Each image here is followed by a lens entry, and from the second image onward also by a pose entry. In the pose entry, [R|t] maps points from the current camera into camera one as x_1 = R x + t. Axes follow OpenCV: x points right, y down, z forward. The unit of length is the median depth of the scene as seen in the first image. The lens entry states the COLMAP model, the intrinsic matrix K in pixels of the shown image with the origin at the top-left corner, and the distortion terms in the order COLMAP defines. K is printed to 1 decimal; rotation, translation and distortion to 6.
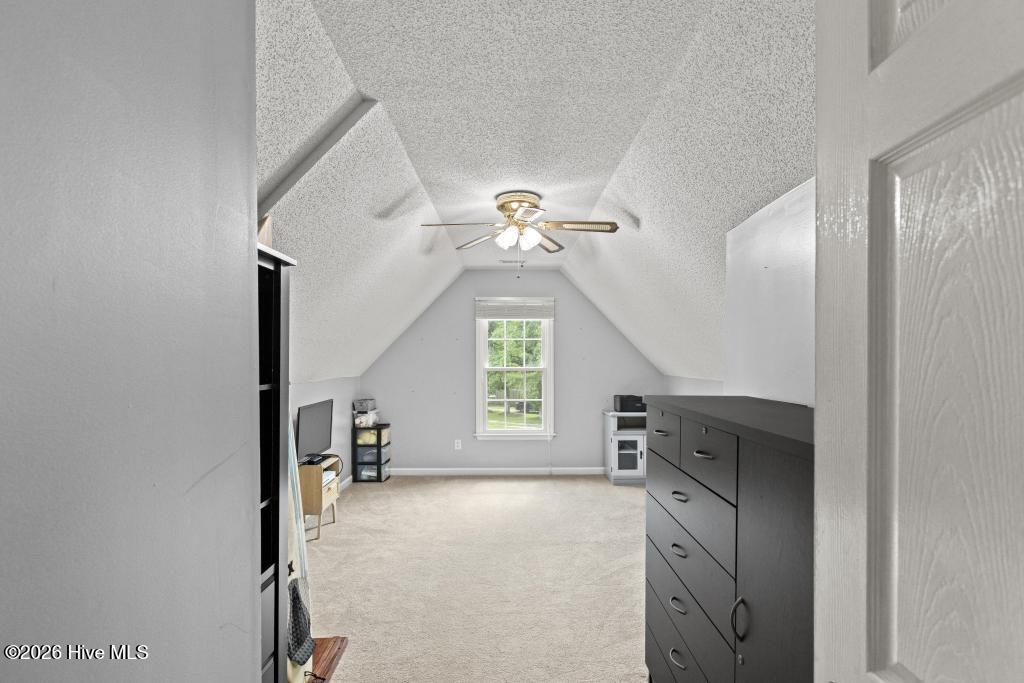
lens RADIAL K [[459.1, 0, 518.8], [0, 459.1, 351.3], [0, 0, 1]] dist [-0.003265, -0.000259]
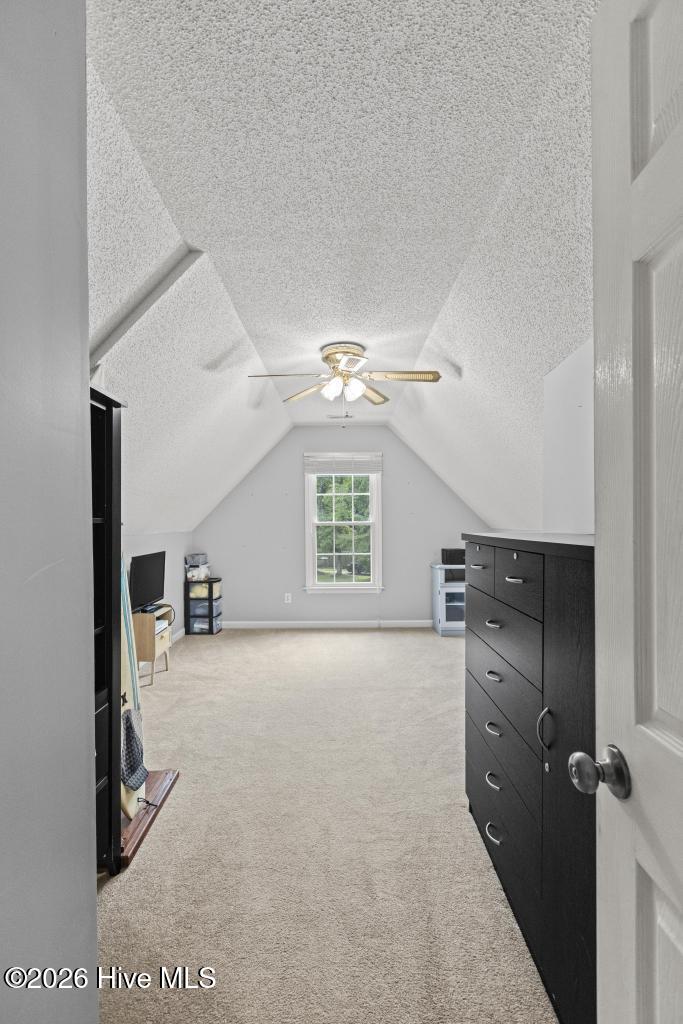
lens RADIAL K [[459.1, 0, 341.6], [0, 459.1, 515.2], [0, 0, 1]] dist [-0.003265, -0.000259]
pose [[0.999748, -0.007293, -0.021208, 0.020197], [0.007254, 0.999972, -0.001941, 0.048585], [0.021222, 0.001787, 0.999773, -0.030851]]
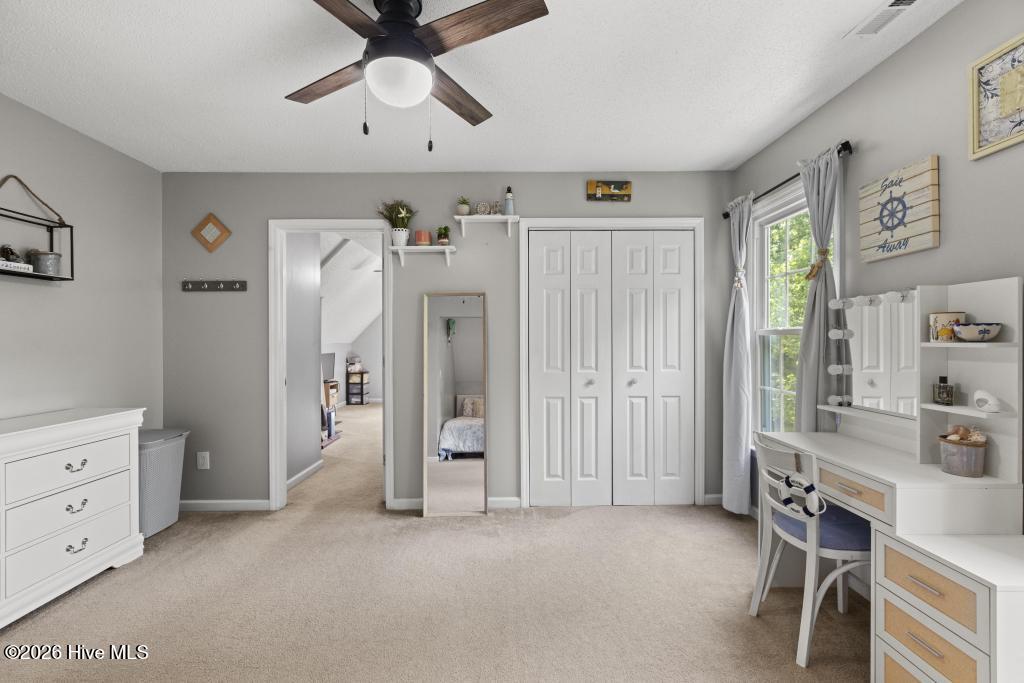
lens RADIAL K [[459.1, 0, 512.9], [0, 459.1, 333.7], [0, 0, 1]] dist [-0.003265, -0.000259]
pose [[0.999818, 0.006131, -0.018045, 0.608949], [-0.006110, 0.999981, 0.001233, 0.030425], [0.018052, -0.001122, 0.999836, -1.480744]]
